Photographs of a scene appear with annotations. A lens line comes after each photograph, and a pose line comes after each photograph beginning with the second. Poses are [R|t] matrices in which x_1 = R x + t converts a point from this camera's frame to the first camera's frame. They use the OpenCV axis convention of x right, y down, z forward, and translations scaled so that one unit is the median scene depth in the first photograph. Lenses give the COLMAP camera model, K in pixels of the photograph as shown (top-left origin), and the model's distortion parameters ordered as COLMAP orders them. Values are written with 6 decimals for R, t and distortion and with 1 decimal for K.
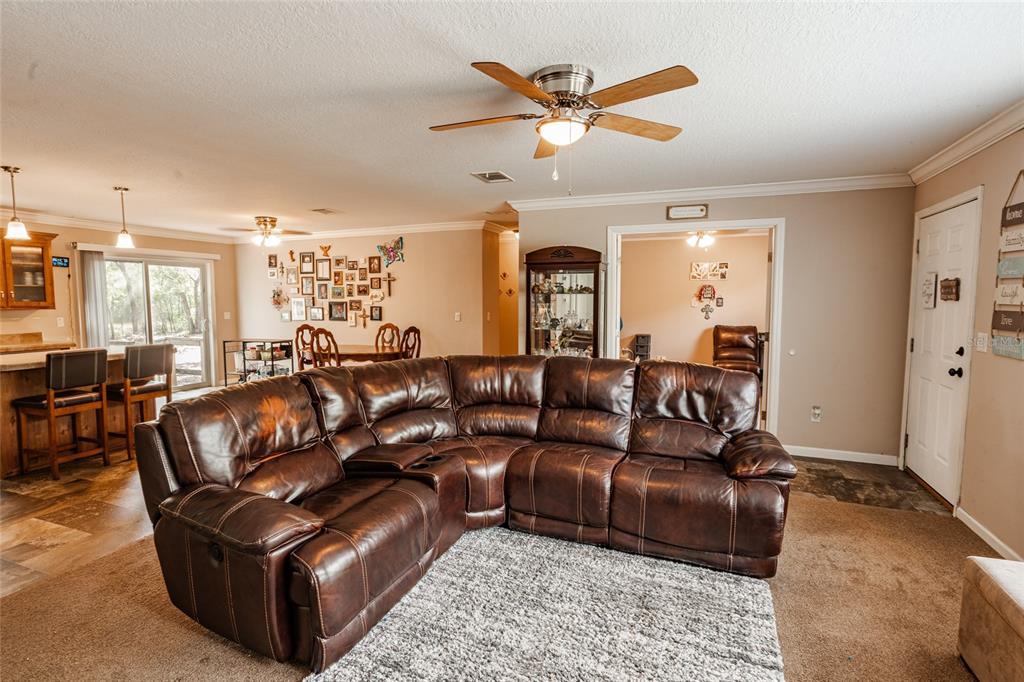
lens RADIAL K [[503.6, 0, 531.3], [0, 503.6, 338.5], [0, 0, 1]] dist [-0.003281, 0.000256]
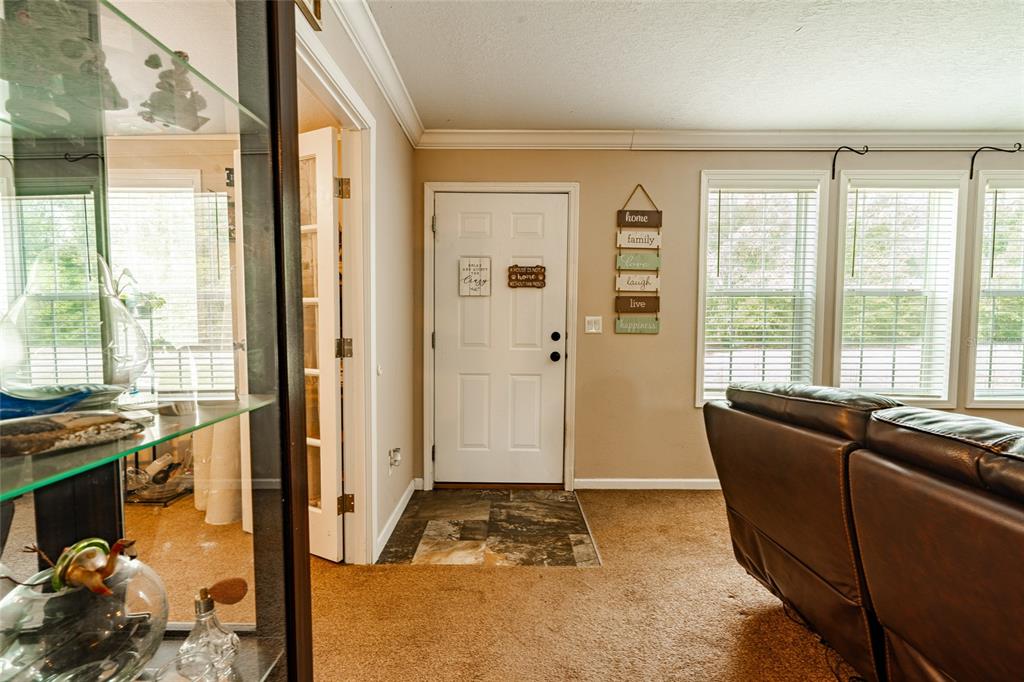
lens RADIAL K [[458.8, 0, 511.5], [0, 458.8, 340.8], [0, 0, 1]] dist [-0.010551, -0.000025]
pose [[-0.335152, -0.054003, 0.940615, -0.012989], [0.070948, 0.994075, 0.082352, -0.043161], [-0.939489, 0.094335, -0.329335, 1.210366]]
